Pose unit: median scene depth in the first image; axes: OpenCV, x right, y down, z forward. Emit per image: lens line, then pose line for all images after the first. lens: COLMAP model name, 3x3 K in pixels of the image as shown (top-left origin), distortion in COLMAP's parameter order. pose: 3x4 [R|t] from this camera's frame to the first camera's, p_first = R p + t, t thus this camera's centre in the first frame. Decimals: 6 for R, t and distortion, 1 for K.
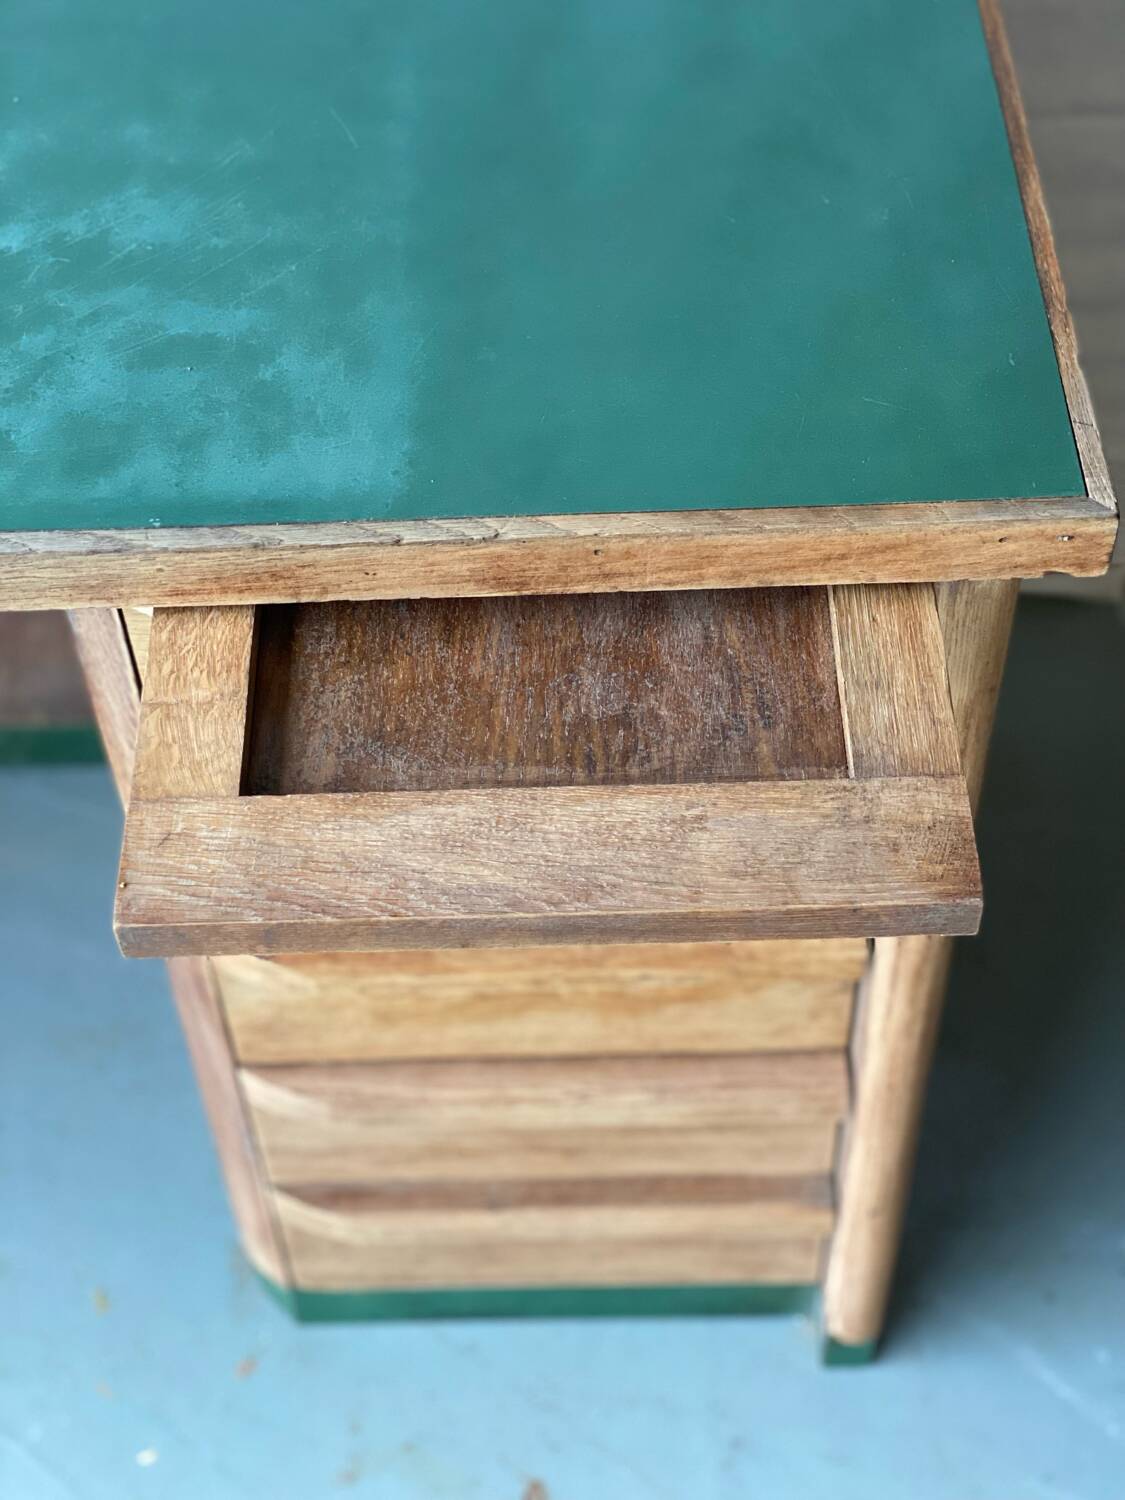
lens RADIAL K [[2257.9, 0, 556.5], [0, 2257.9, 744.4], [0, 0, 1]] dist [0.107465, 0.000000]
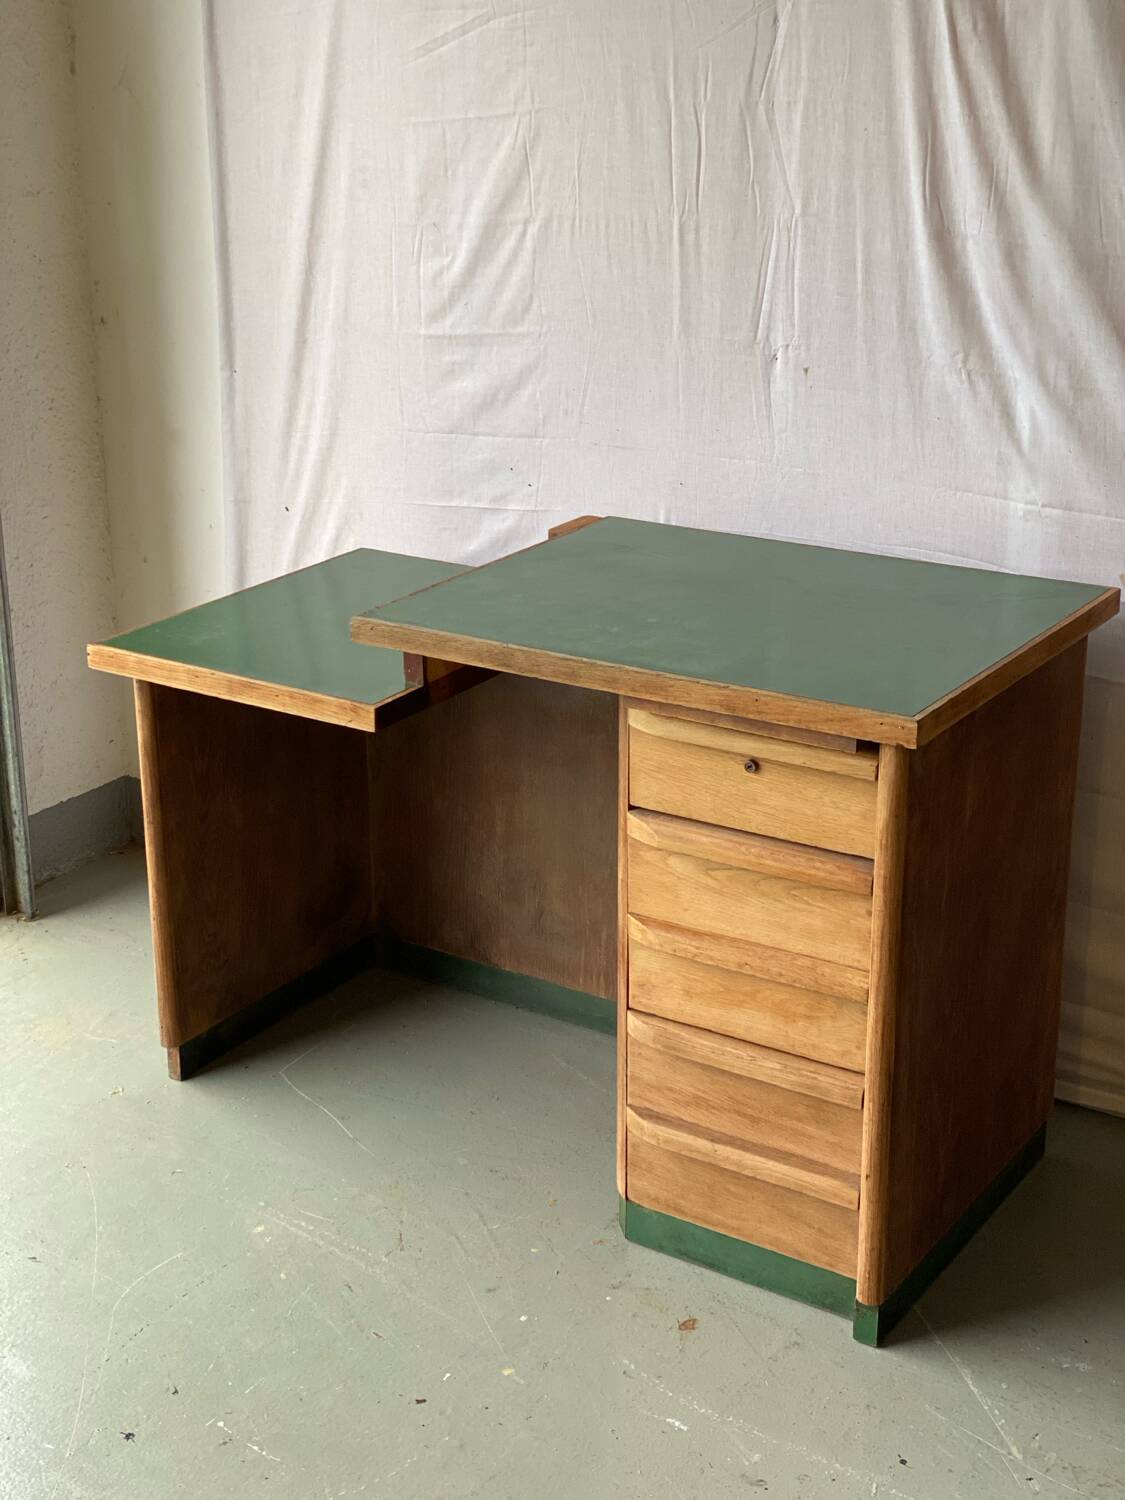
lens RADIAL K [[2257.9, 0, 542.5], [0, 2257.9, 728.9], [0, 0, 1]] dist [0.107465, 0.000000]
pose [[0.827013, 0.204455, -0.523686, 1.241714], [-0.443877, 0.809125, -0.385083, 1.117334], [0.344995, 0.550921, 0.759911, -1.221504]]
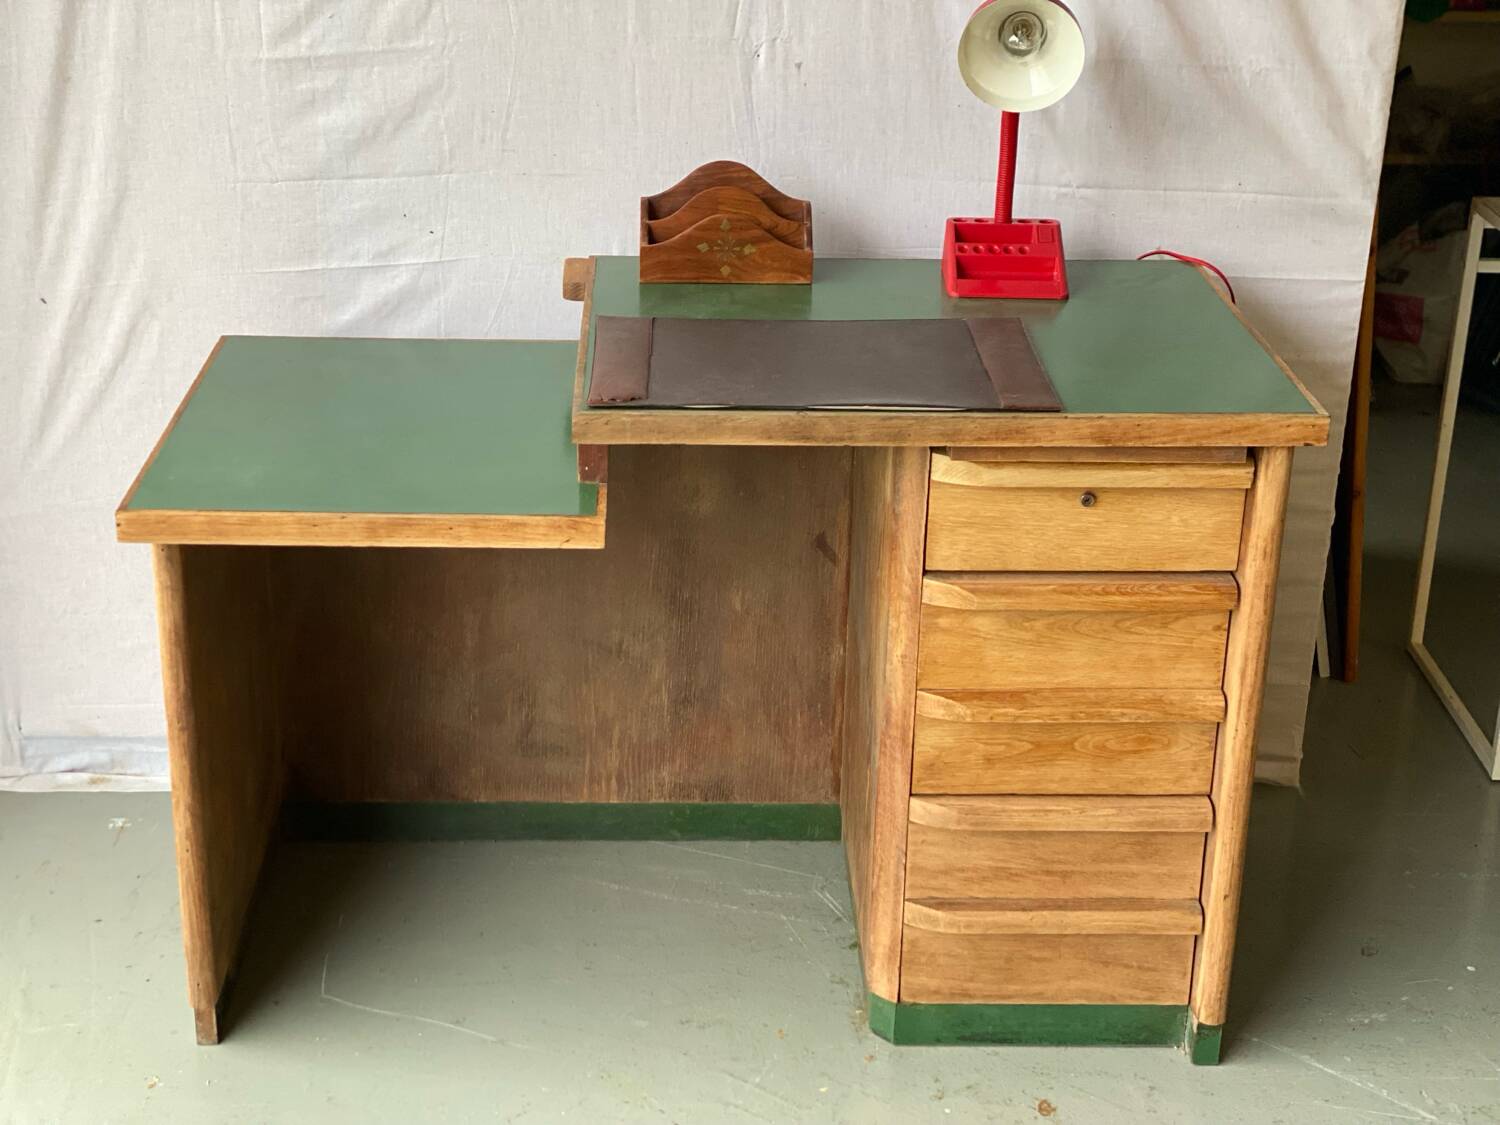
lens RADIAL K [[2257.9, 0, 753.6], [0, 2257.9, 569.9], [0, 0, 1]] dist [0.107465, 0.000000]
pose [[0.998288, 0.036399, 0.045787, -0.516527], [-0.010642, 0.882750, -0.469722, 1.241289], [-0.057516, 0.468430, 0.881626, -1.178630]]
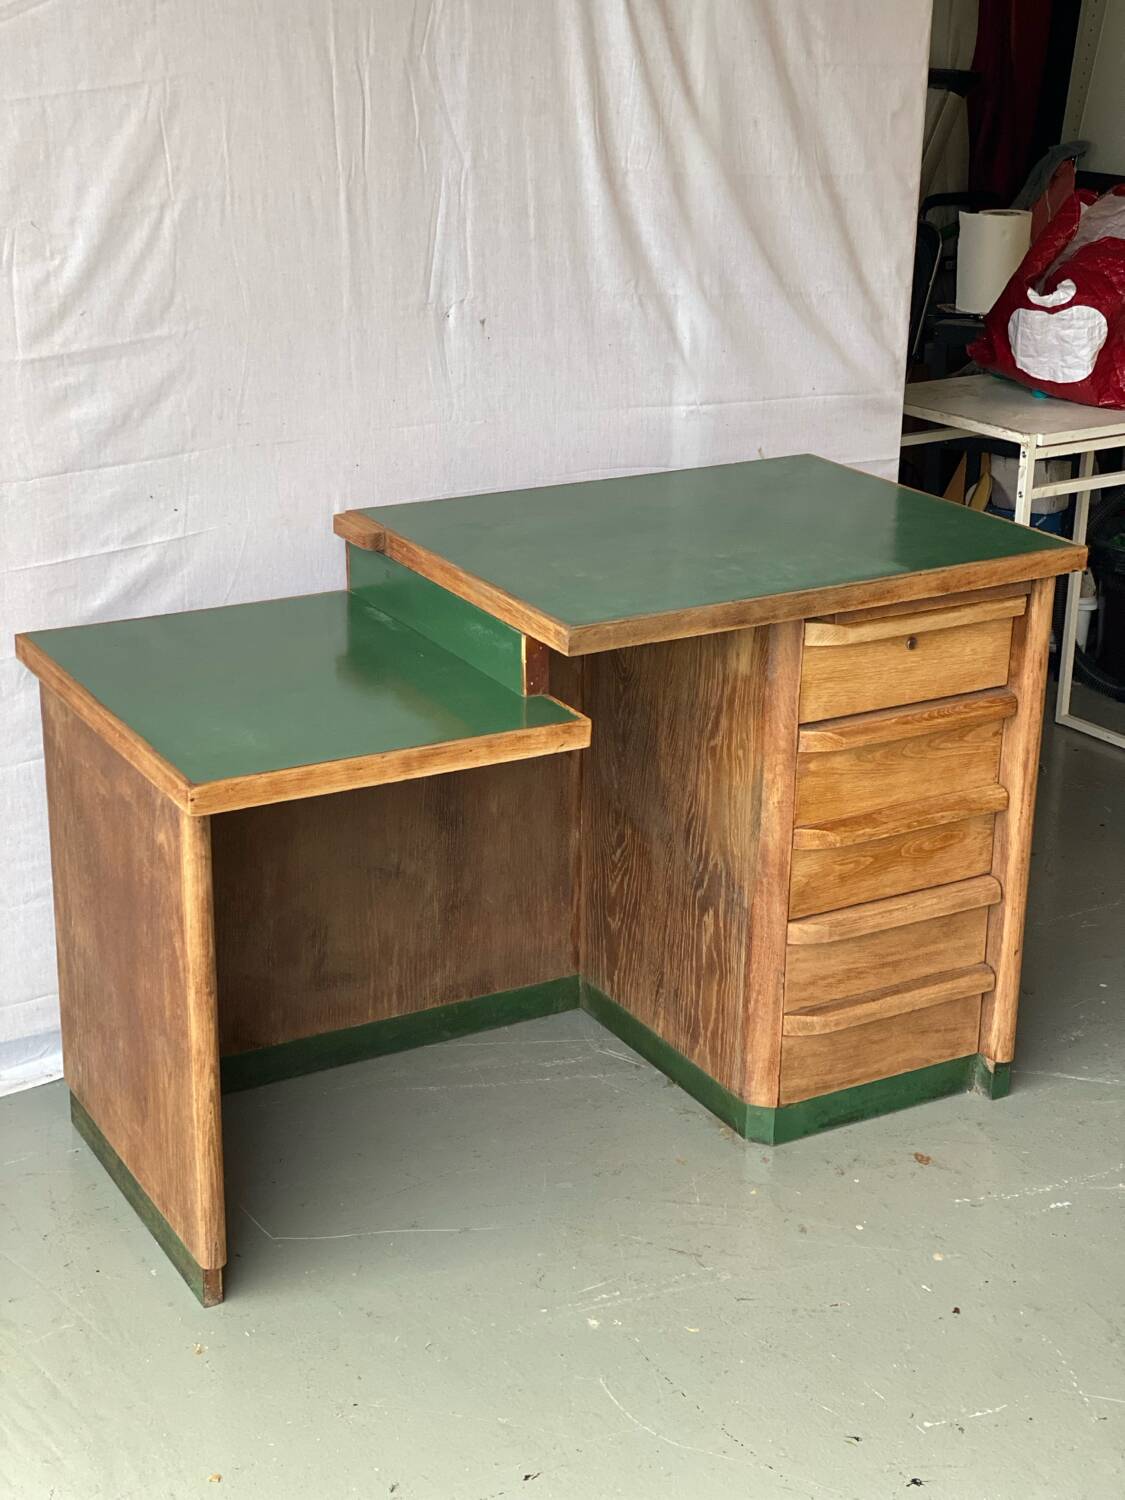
lens RADIAL K [[2257.9, 0, 557.5], [0, 2257.9, 741.7], [0, 0, 1]] dist [0.107465, 0.000000]
pose [[0.874697, -0.127045, 0.467723, -1.940896], [0.349771, 0.833500, -0.427714, 1.234597], [-0.335508, 0.537716, 0.773496, -1.146008]]
